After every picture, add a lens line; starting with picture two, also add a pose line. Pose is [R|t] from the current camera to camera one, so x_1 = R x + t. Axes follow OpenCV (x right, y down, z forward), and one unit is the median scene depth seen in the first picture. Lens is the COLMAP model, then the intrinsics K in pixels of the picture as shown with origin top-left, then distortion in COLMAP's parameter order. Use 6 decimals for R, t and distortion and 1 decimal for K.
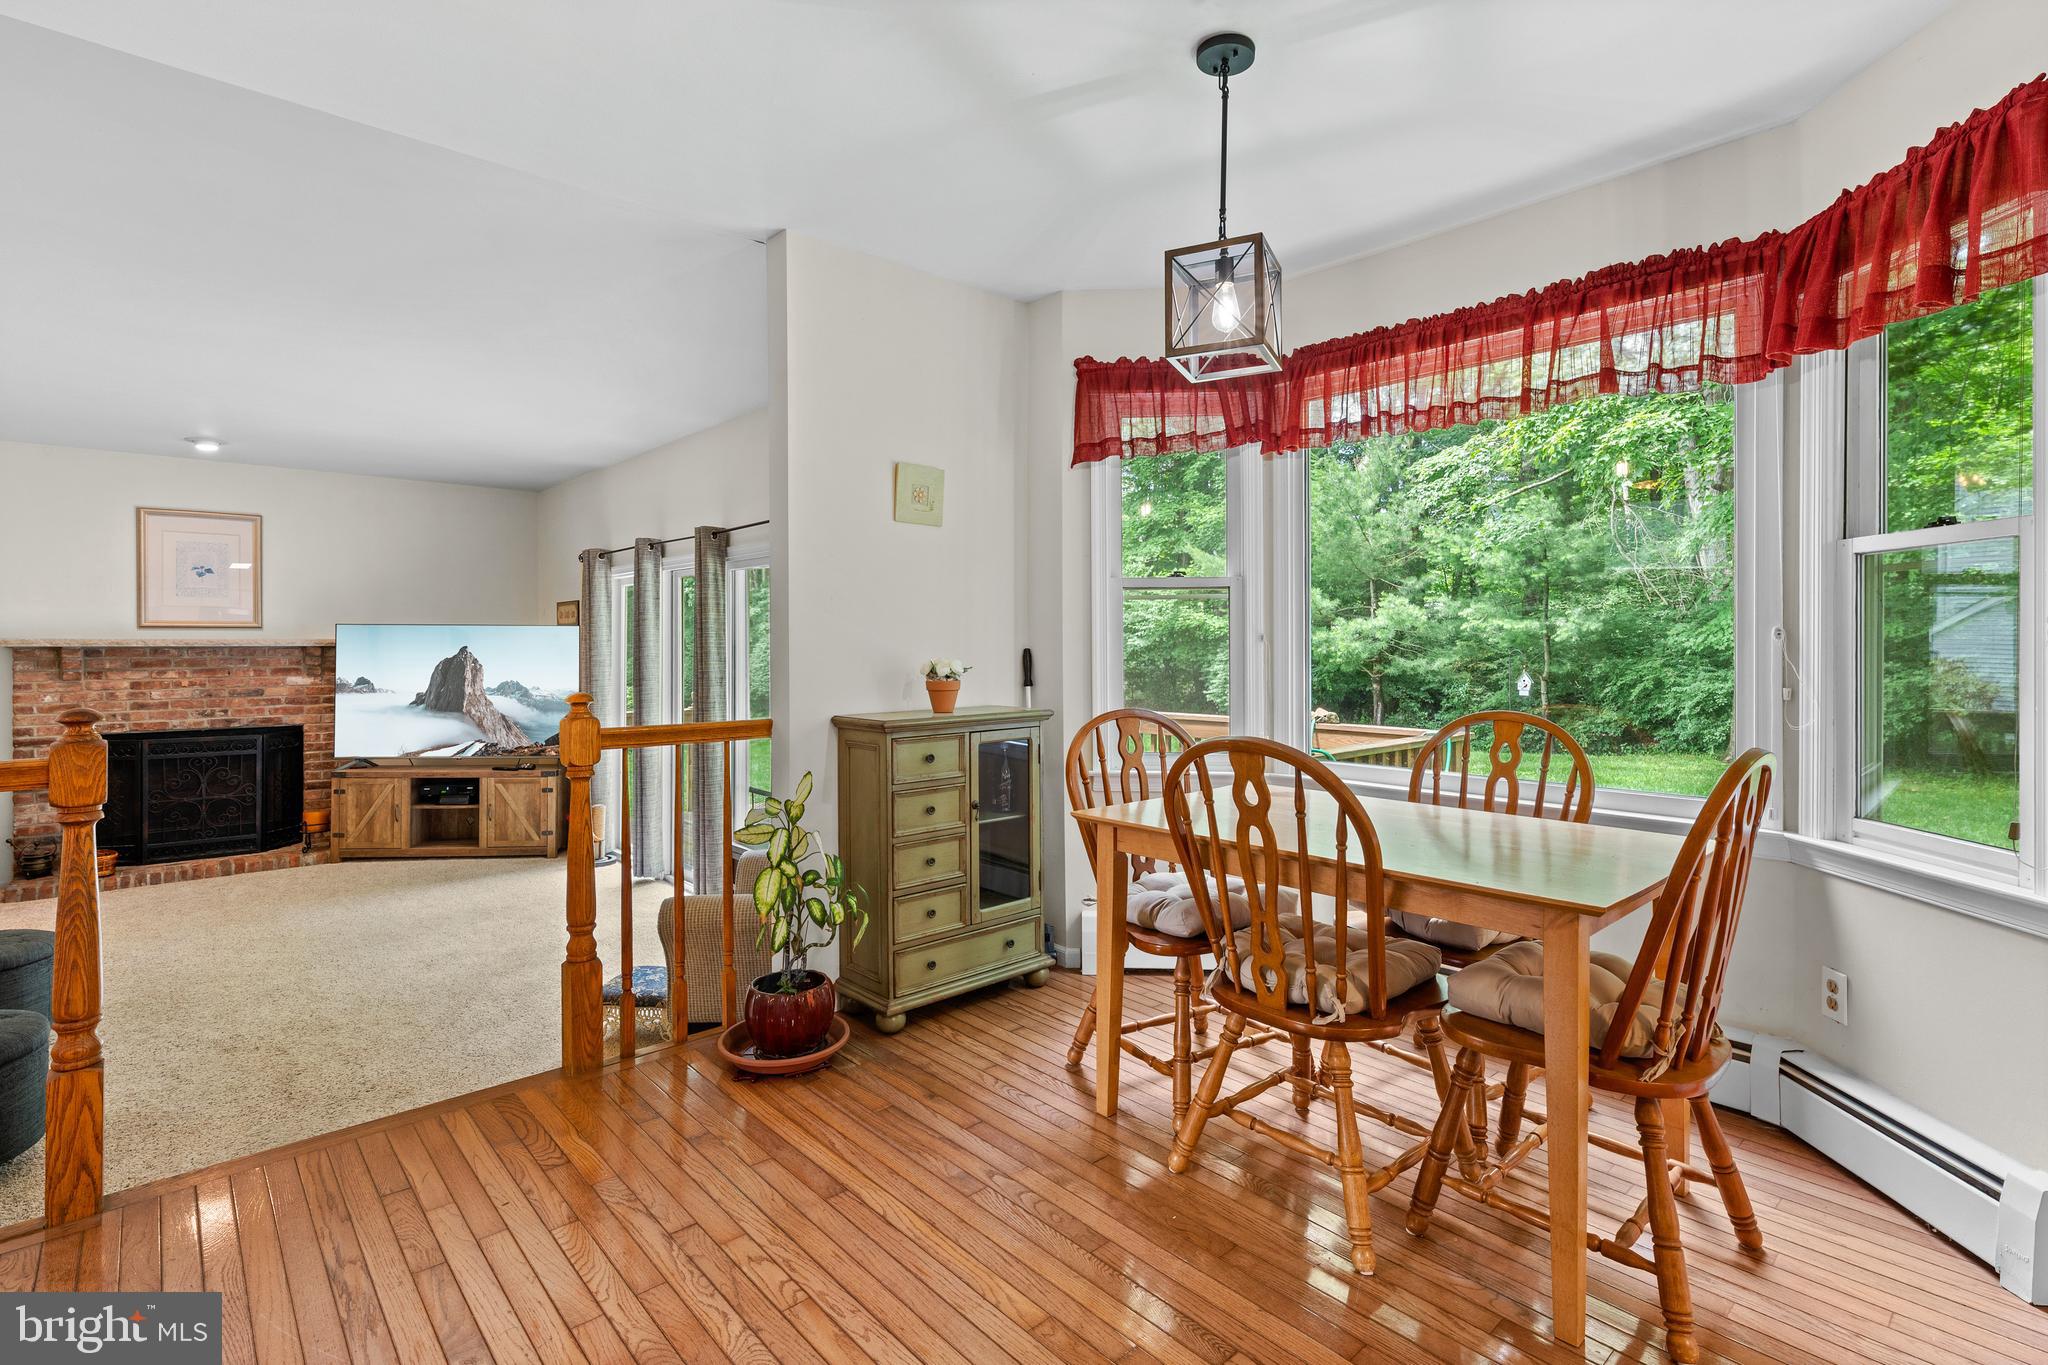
lens RADIAL K [[965.1, 0, 1025.5], [0, 965.1, 645.7], [0, 0, 1]] dist [0.000604, 0.000307]
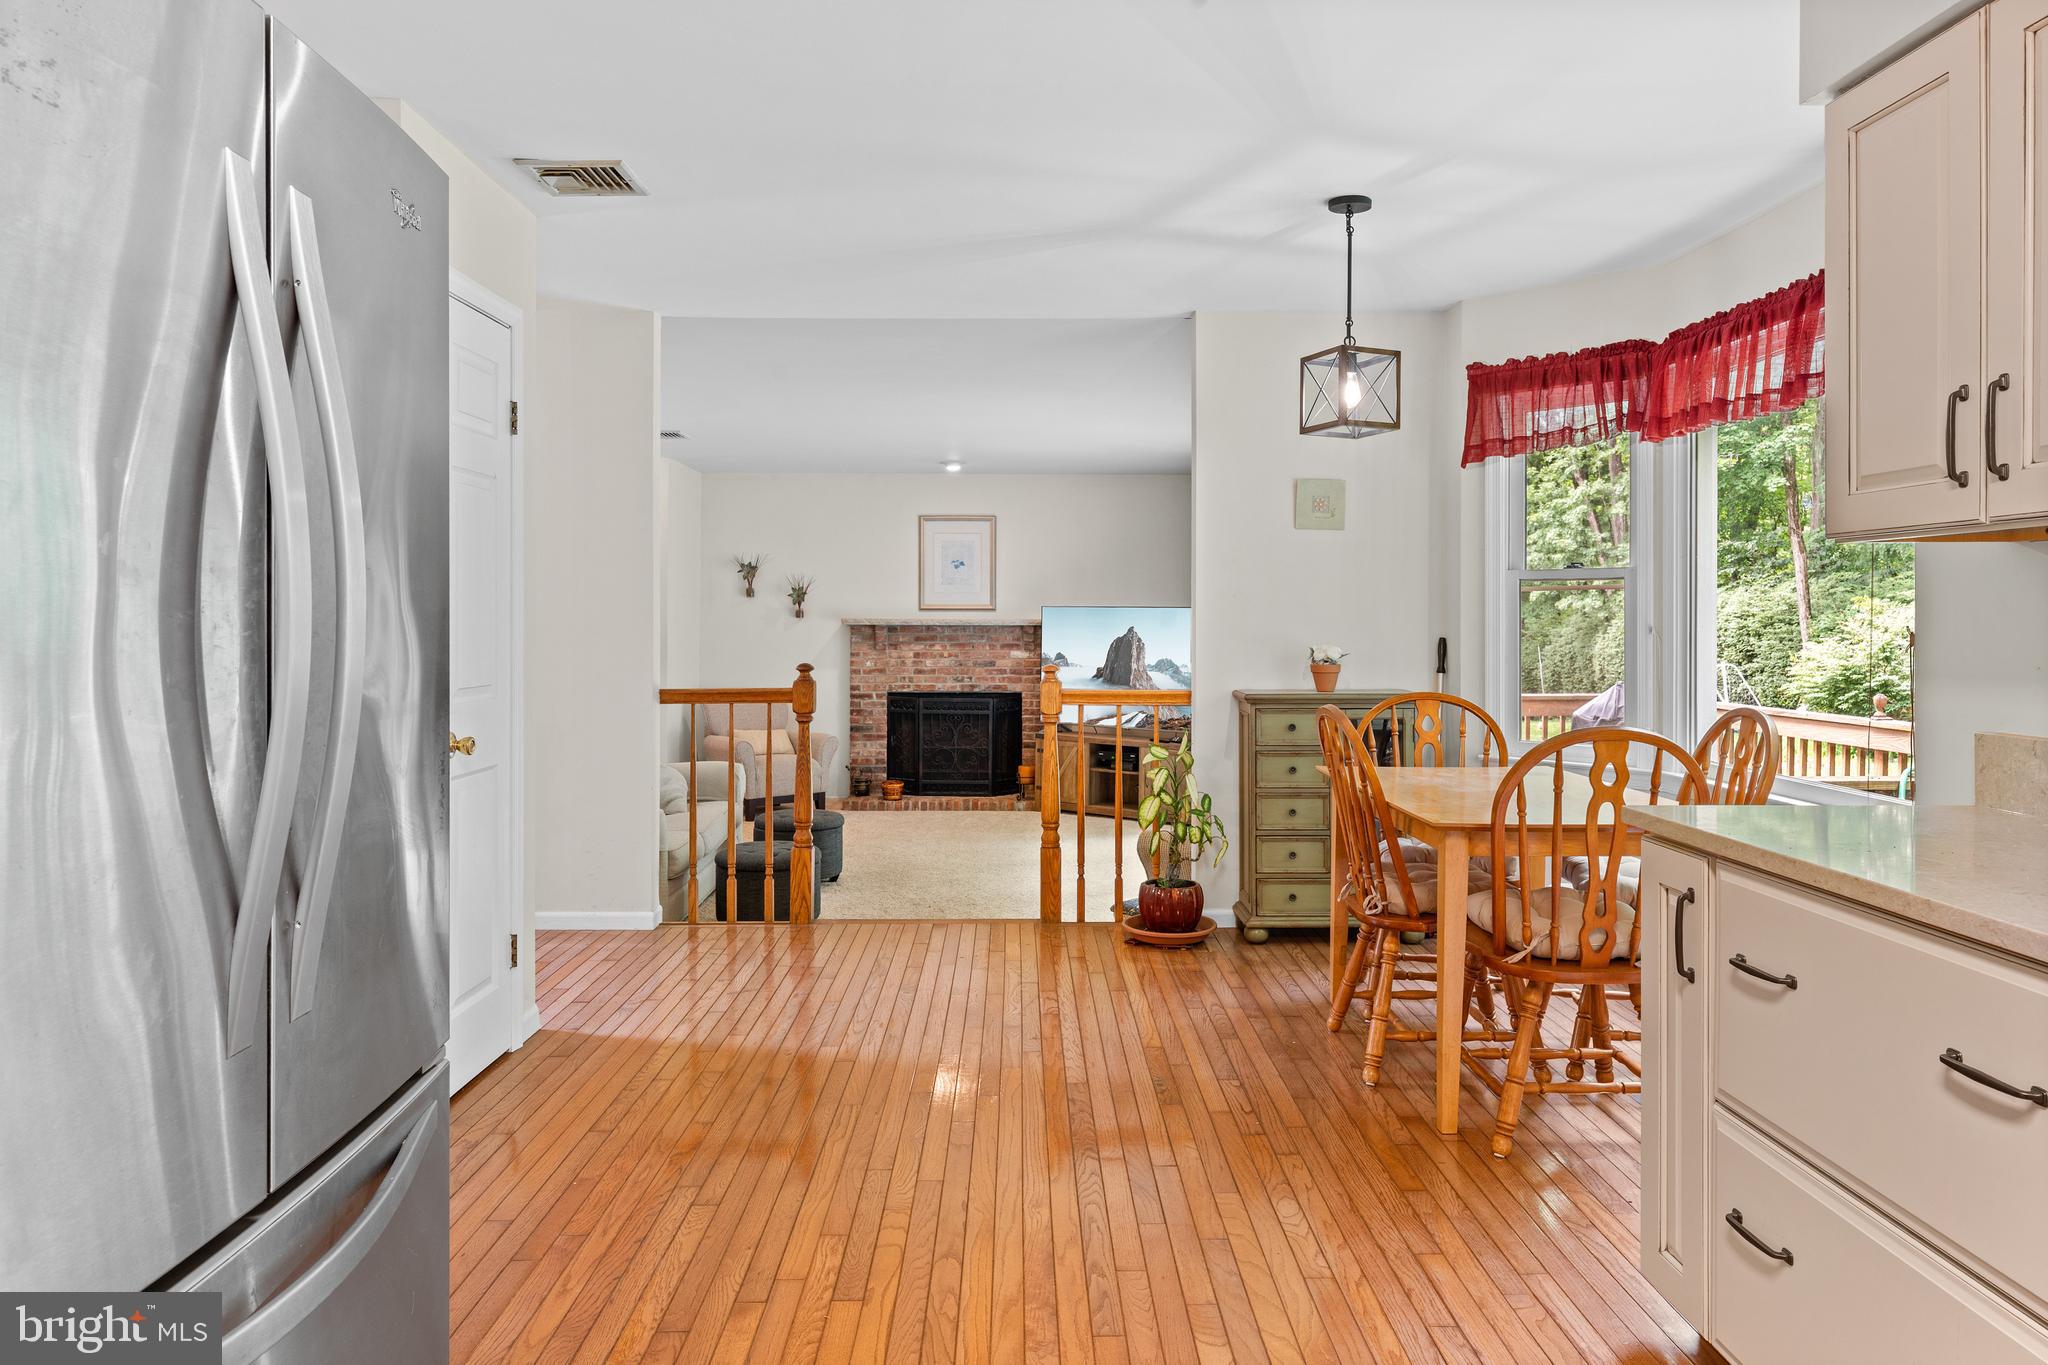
lens RADIAL K [[1346.8, 0, 1023.4], [0, 1346.8, 617.0], [0, 0, 1]] dist [-0.000499, -0.000050]
pose [[0.745767, 0.003357, -0.666198, 0.373292], [-0.004439, 0.999990, 0.000070, -0.010212], [0.666192, 0.002905, 0.745775, -0.236901]]
